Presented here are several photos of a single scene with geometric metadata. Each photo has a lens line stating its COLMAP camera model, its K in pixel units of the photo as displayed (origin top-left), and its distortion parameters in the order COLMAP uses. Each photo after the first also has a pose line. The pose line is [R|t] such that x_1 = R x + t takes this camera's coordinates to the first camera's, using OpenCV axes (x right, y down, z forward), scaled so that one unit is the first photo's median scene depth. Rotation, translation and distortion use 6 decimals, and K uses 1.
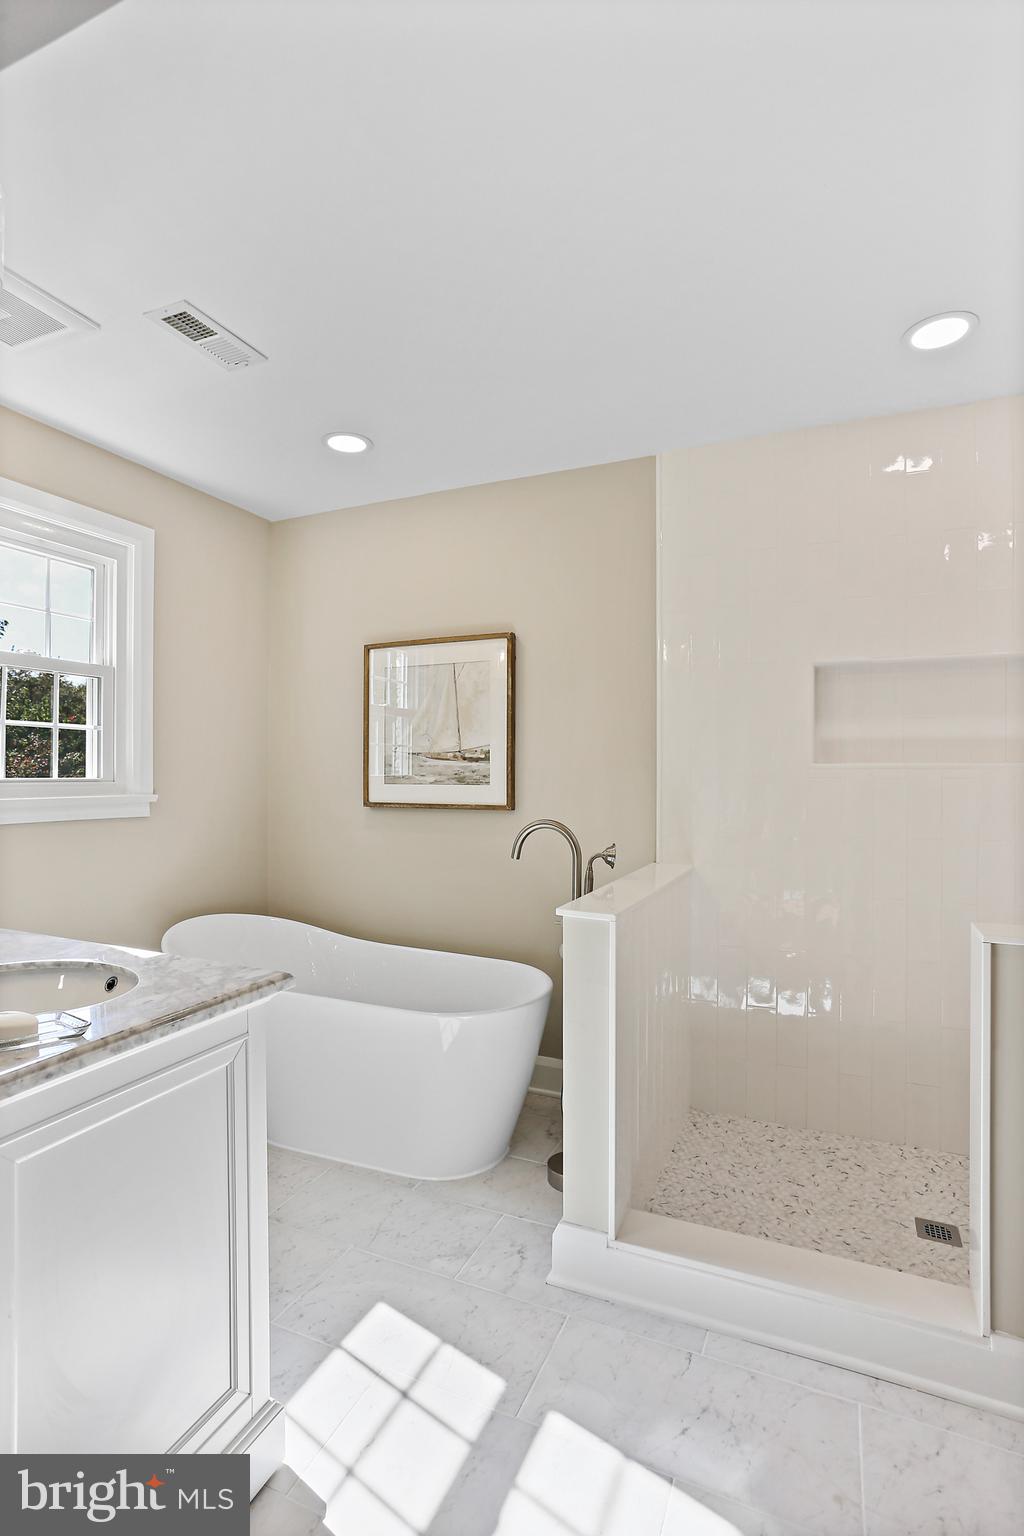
lens RADIAL K [[747.4, 0, 517.9], [0, 747.4, 792.4], [0, 0, 1]] dist [-0.058413, 0.035238]
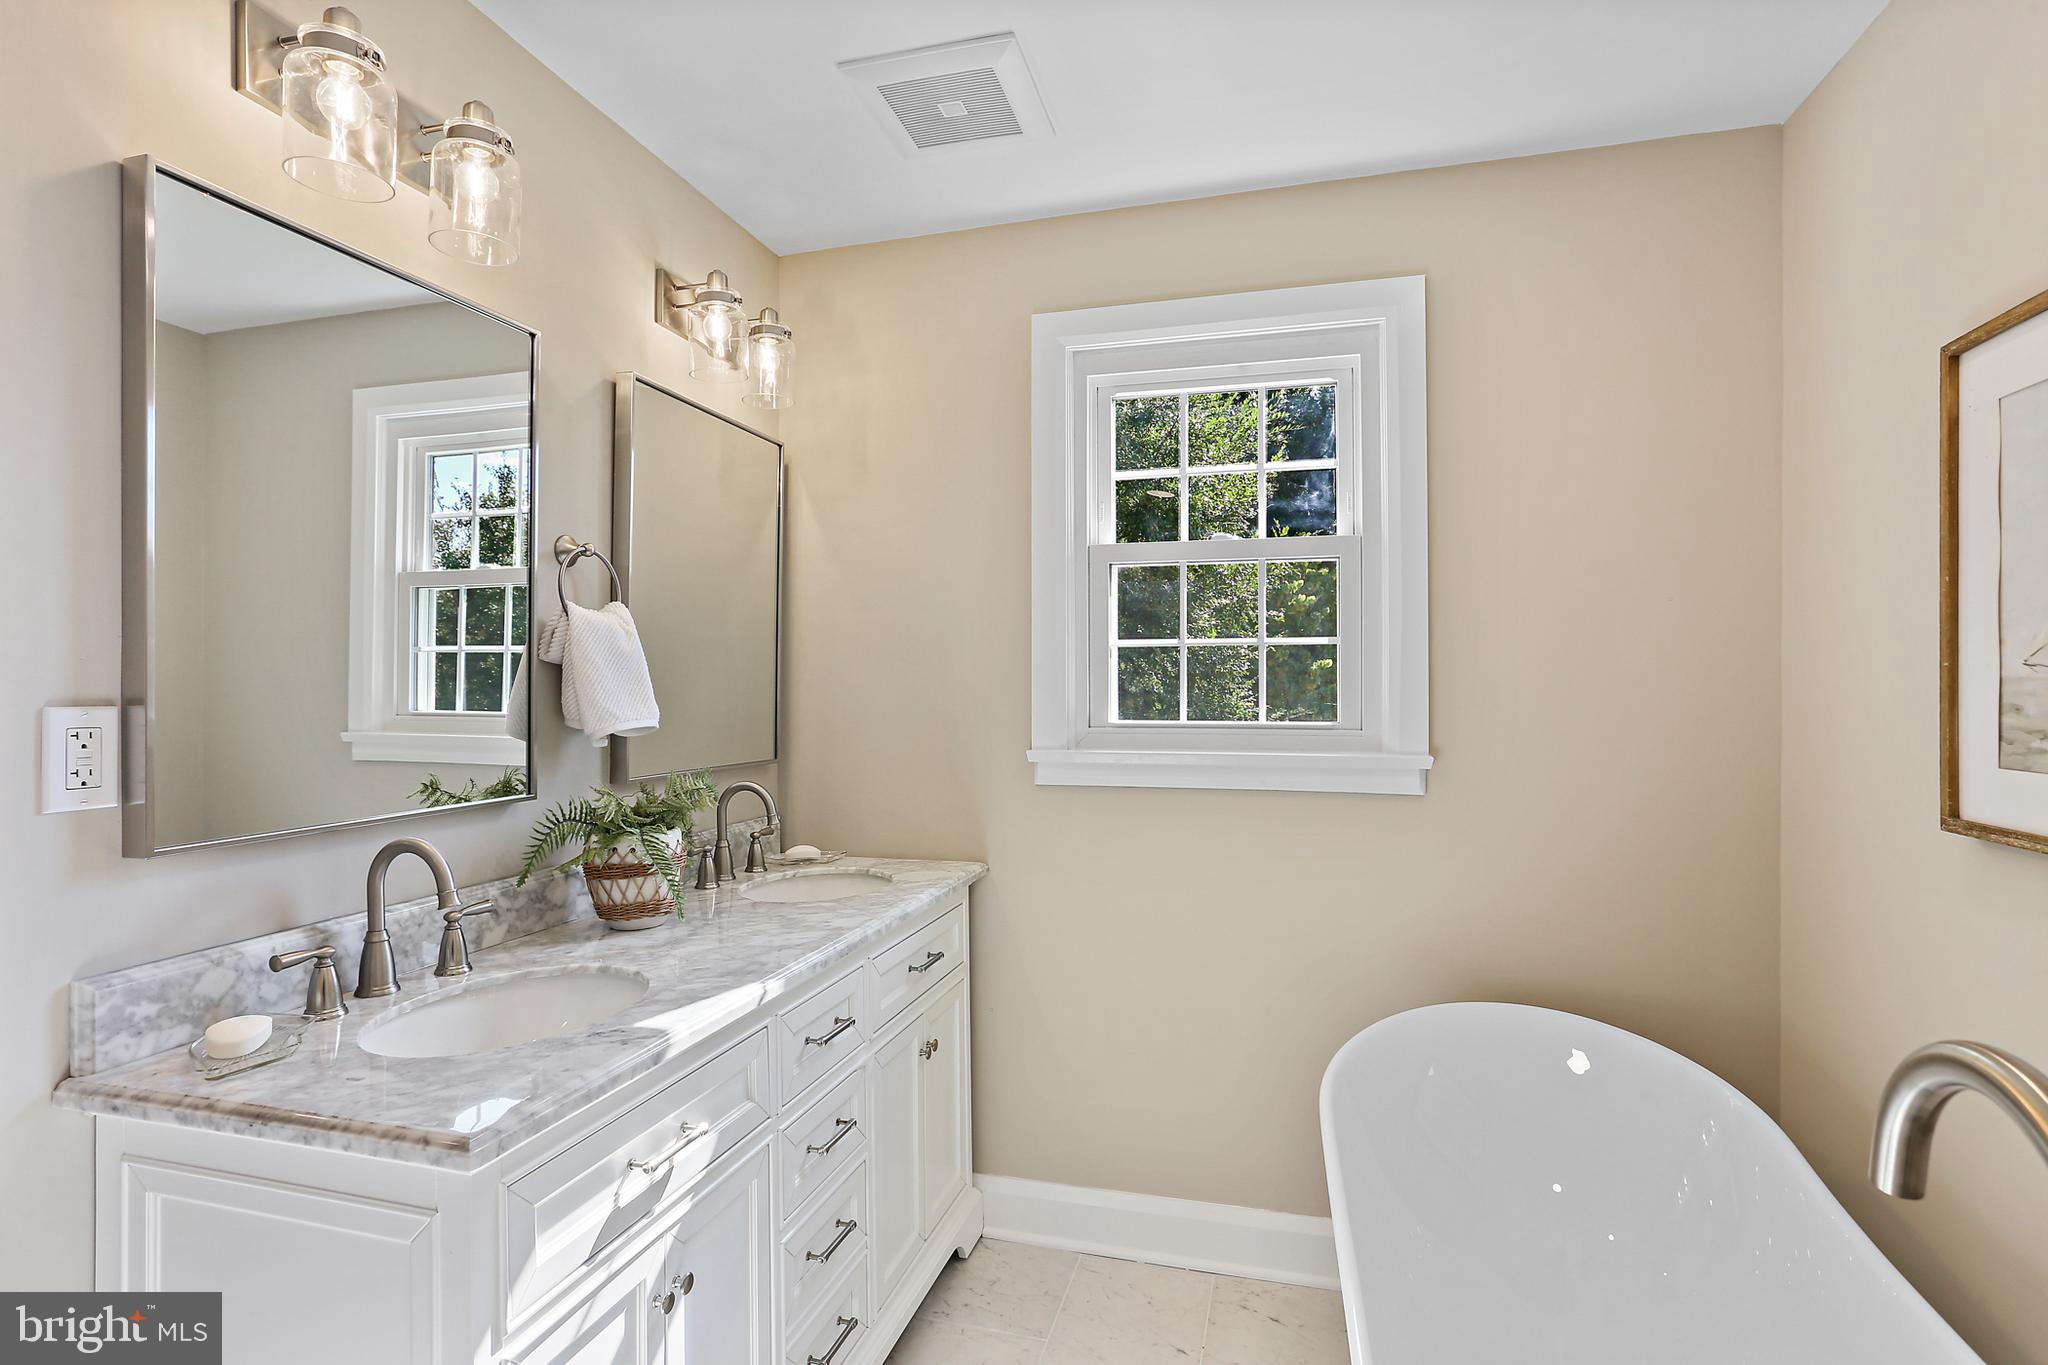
lens RADIAL K [[996.6, 0, 1024.6], [0, 996.6, 677.0], [0, 0, 1]] dist [-0.058413, 0.035238]
pose [[0.160270, -0.017330, -0.986921, 0.181765], [-0.039289, 0.998941, -0.023922, -0.026835], [0.986291, 0.042609, 0.159420, 0.600590]]
